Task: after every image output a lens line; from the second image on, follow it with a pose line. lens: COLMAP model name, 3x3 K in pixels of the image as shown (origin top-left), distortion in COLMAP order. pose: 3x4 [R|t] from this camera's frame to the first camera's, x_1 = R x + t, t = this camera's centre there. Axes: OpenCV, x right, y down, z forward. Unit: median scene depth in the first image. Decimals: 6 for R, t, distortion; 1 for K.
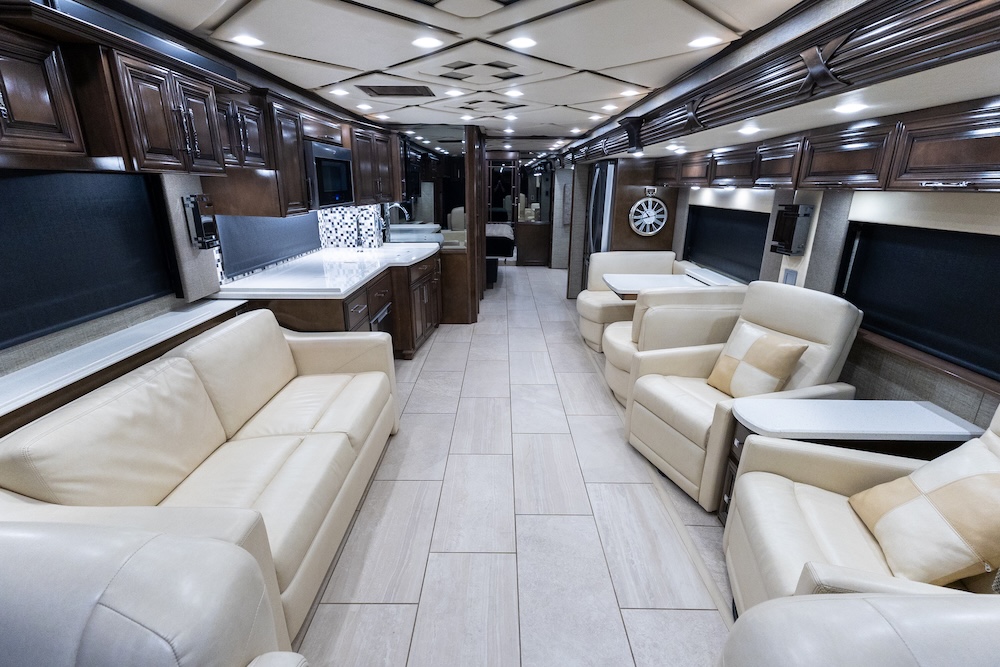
lens RADIAL K [[456.0, 0, 498.6], [0, 456.0, 333.0], [0, 0, 1]] dist [0.019792, -0.003718]
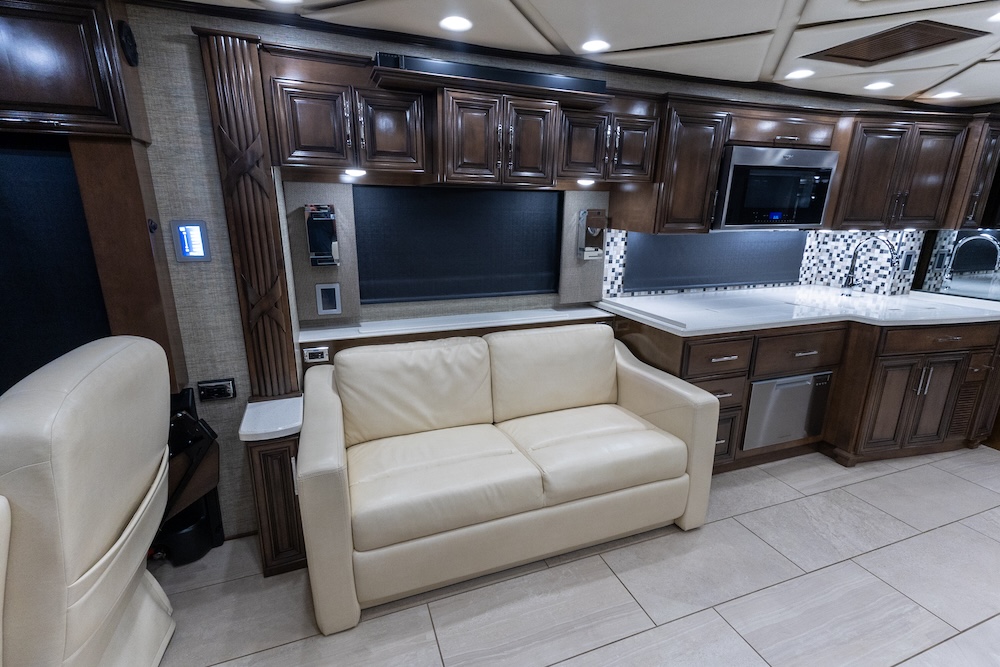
lens RADIAL K [[456.0, 0, 493.9], [0, 456.0, 333.5], [0, 0, 1]] dist [0.019792, -0.003718]
pose [[0.353357, 0.241829, -0.903691, 0.241256], [-0.296962, 0.945042, 0.136778, -0.082818], [0.887103, 0.220031, 0.405752, 0.342057]]
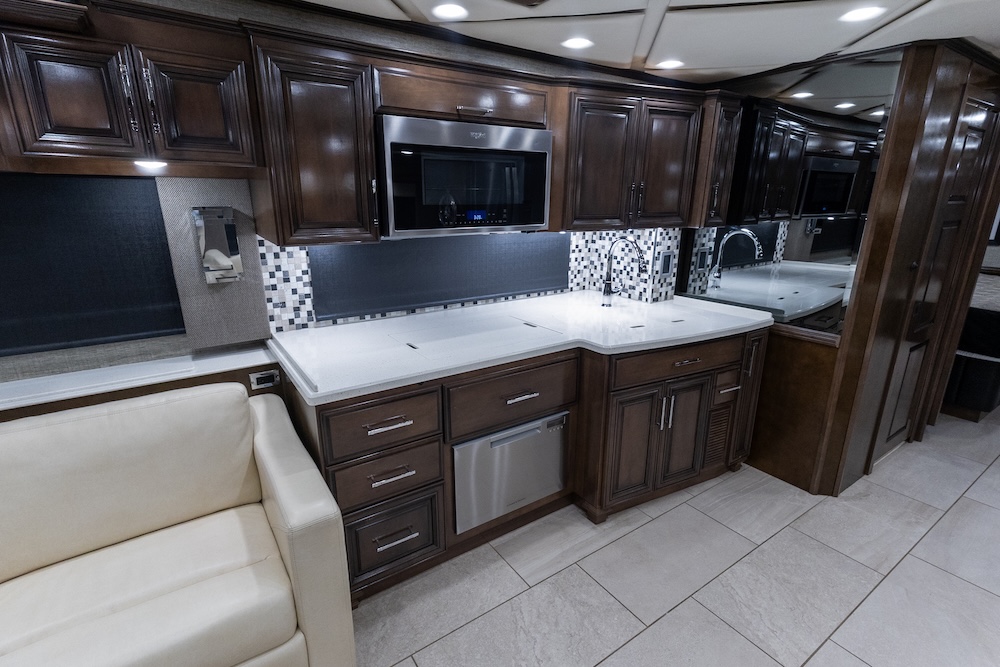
lens RADIAL K [[477.4, 0, 498.8], [0, 477.4, 336.9], [0, 0, 1]] dist [0.021242, 0.000871]
pose [[0.570934, 0.228712, -0.788495, 0.177876], [-0.256217, 0.962083, 0.093541, -0.233144], [0.779992, 0.148620, 0.607886, 0.744694]]
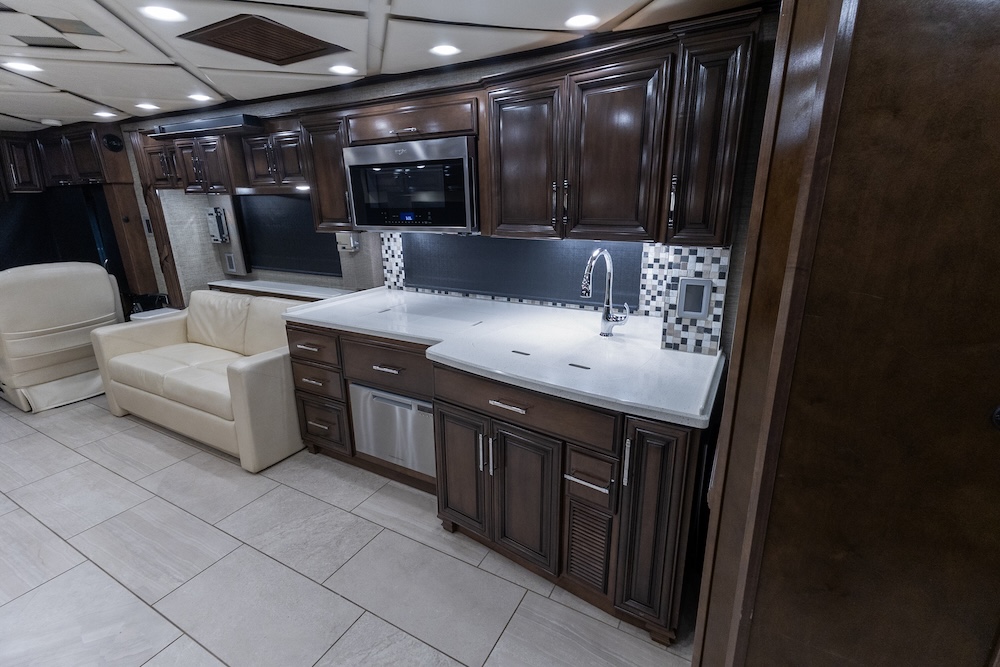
lens RADIAL K [[456.0, 0, 497.6], [0, 456.0, 332.8], [0, 0, 1]] dist [0.019792, -0.003718]
pose [[-0.479775, 0.249073, -0.841296, 0.226253], [-0.261031, 0.874922, 0.407889, -0.501623], [0.837663, 0.415299, -0.354751, 1.560577]]
